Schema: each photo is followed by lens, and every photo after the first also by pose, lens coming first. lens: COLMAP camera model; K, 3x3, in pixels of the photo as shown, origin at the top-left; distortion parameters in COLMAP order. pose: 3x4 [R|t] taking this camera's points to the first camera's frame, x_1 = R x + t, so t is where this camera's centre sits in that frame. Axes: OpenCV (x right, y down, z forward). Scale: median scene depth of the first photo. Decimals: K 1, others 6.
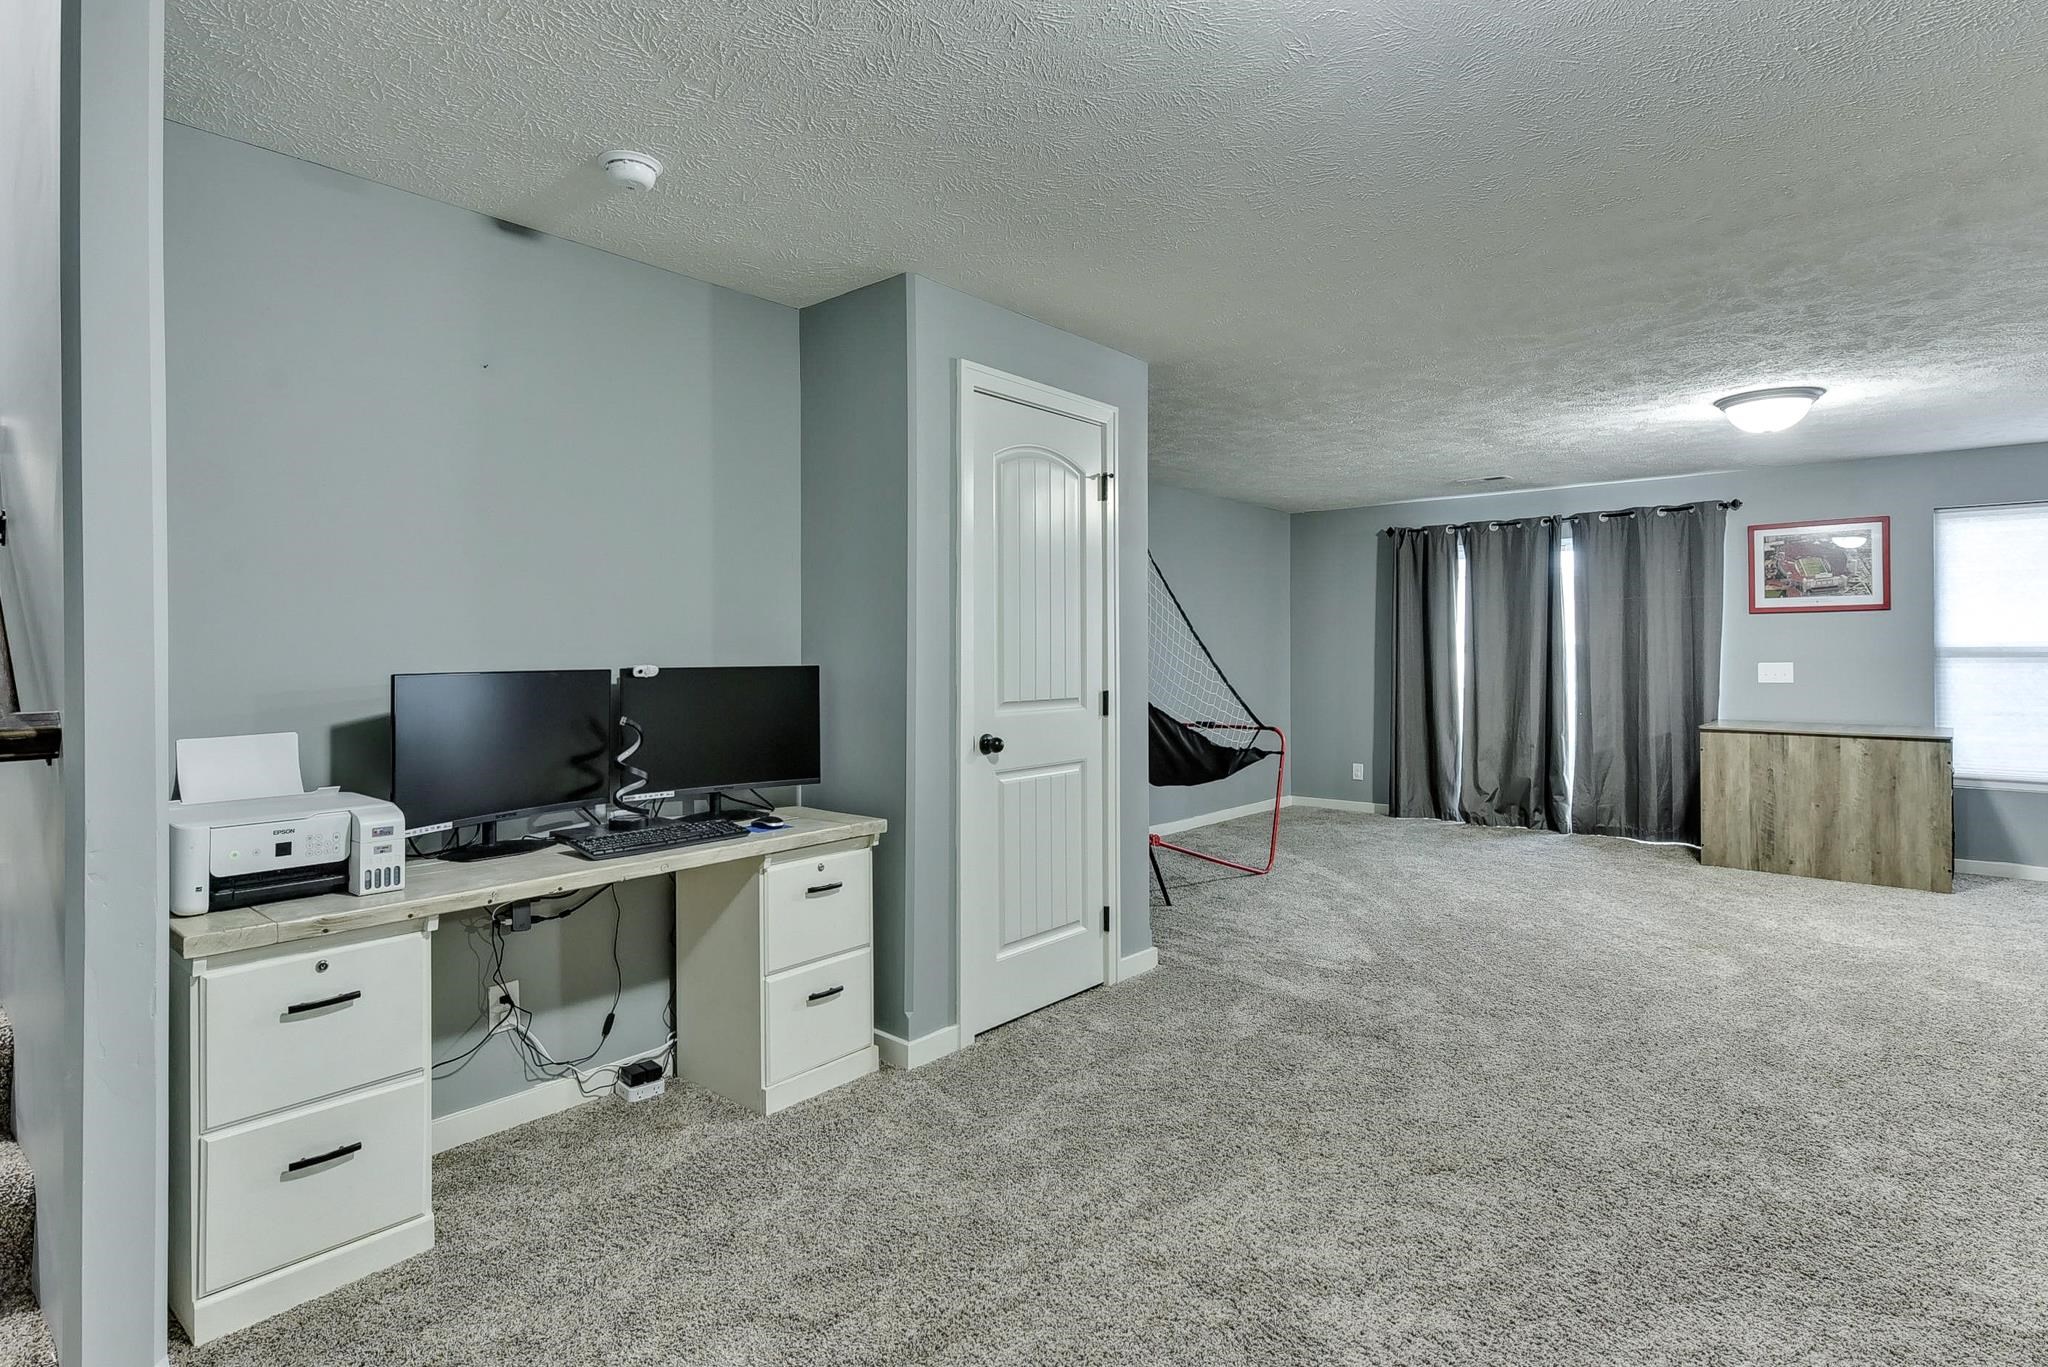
lens RADIAL K [[1054.4, 0, 1001.0], [0, 1054.4, 651.8], [0, 0, 1]] dist [-0.002744, -0.003280]
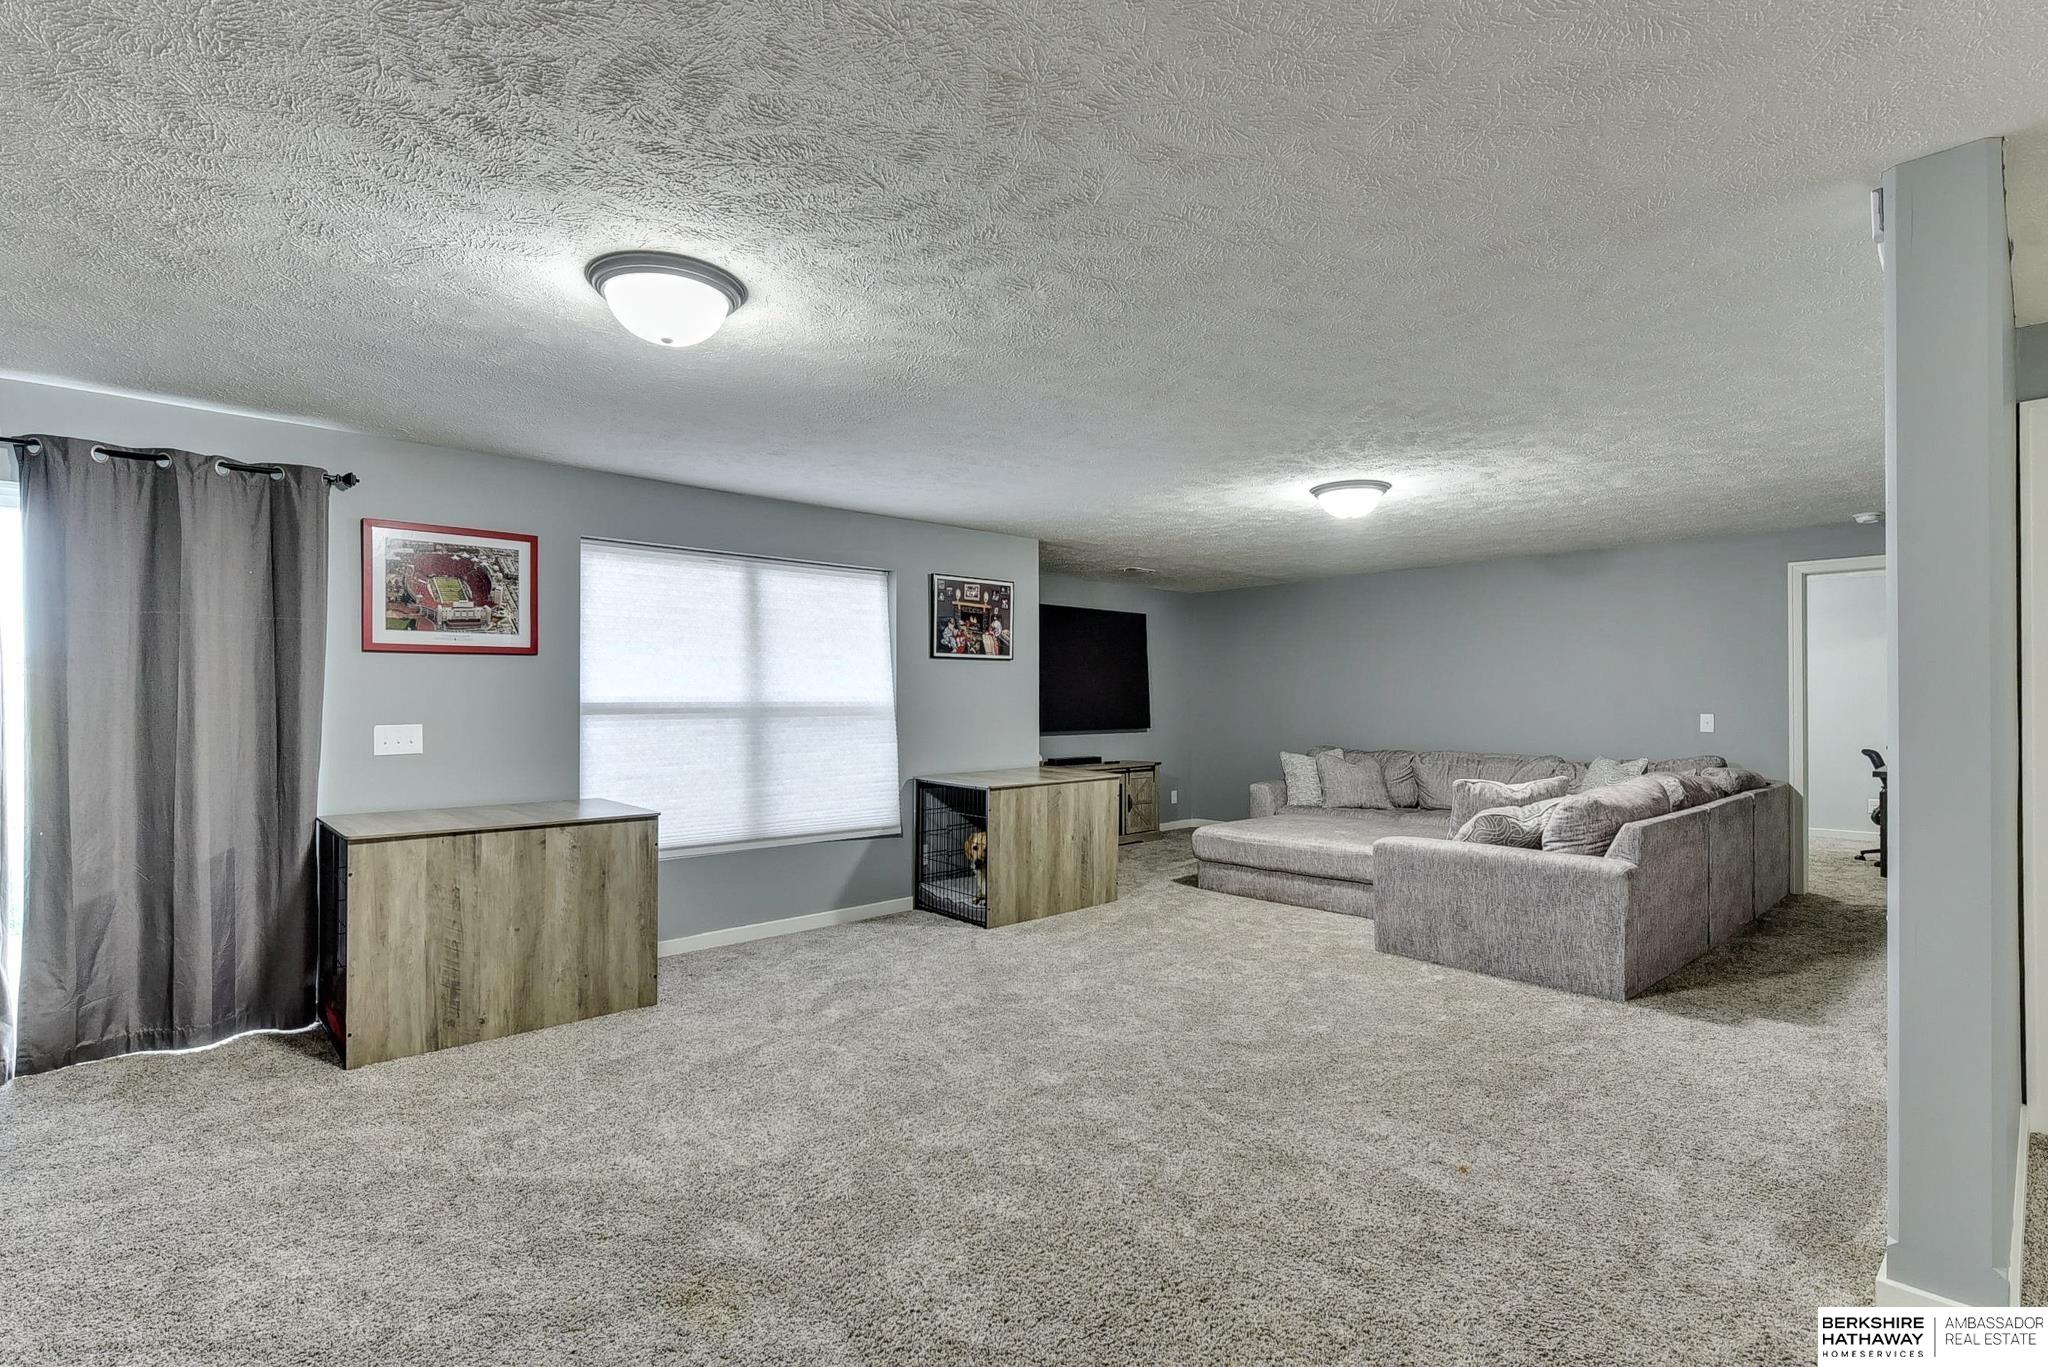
lens RADIAL K [[978.3, 0, 1038.5], [0, 978.3, 695.6], [0, 0, 1]] dist [0.001357, -0.001447]
pose [[0.098702, 0.008245, 0.995083, 0.156313], [0.001054, 0.999964, -0.008390, -0.003160], [-0.995117, 0.001877, 0.098689, 0.566749]]
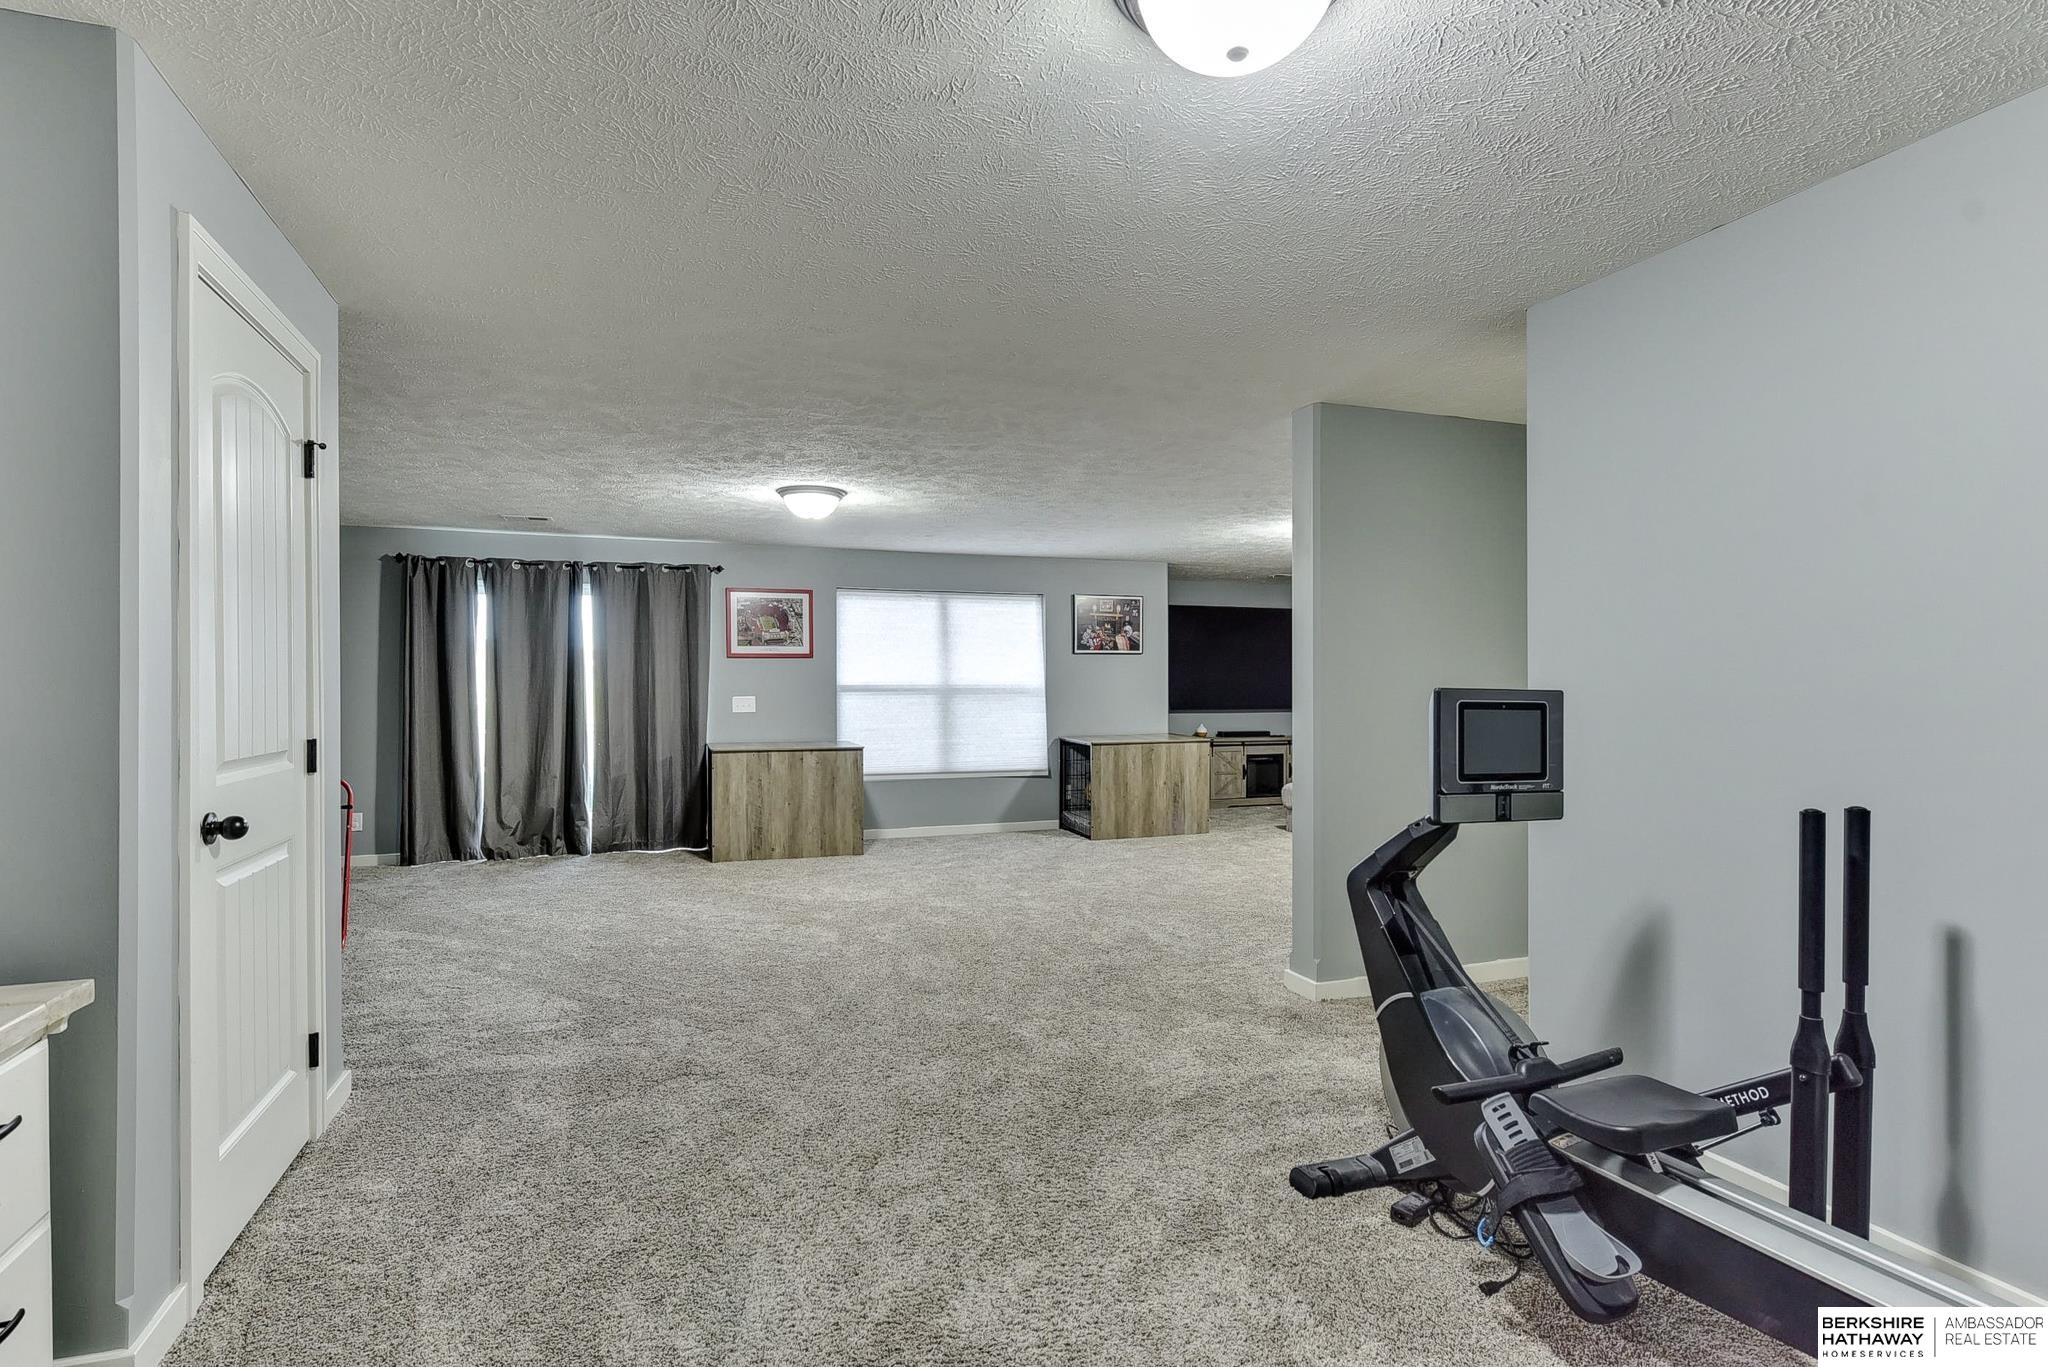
lens RADIAL K [[978.3, 0, 1004.7], [0, 978.3, 695.6], [0, 0, 1]] dist [0.001357, -0.001447]
pose [[0.485328, -0.005661, 0.874314, -0.163113], [-0.000264, 0.999978, 0.006621, 0.001225], [-0.874332, -0.003444, 0.485316, 0.156586]]
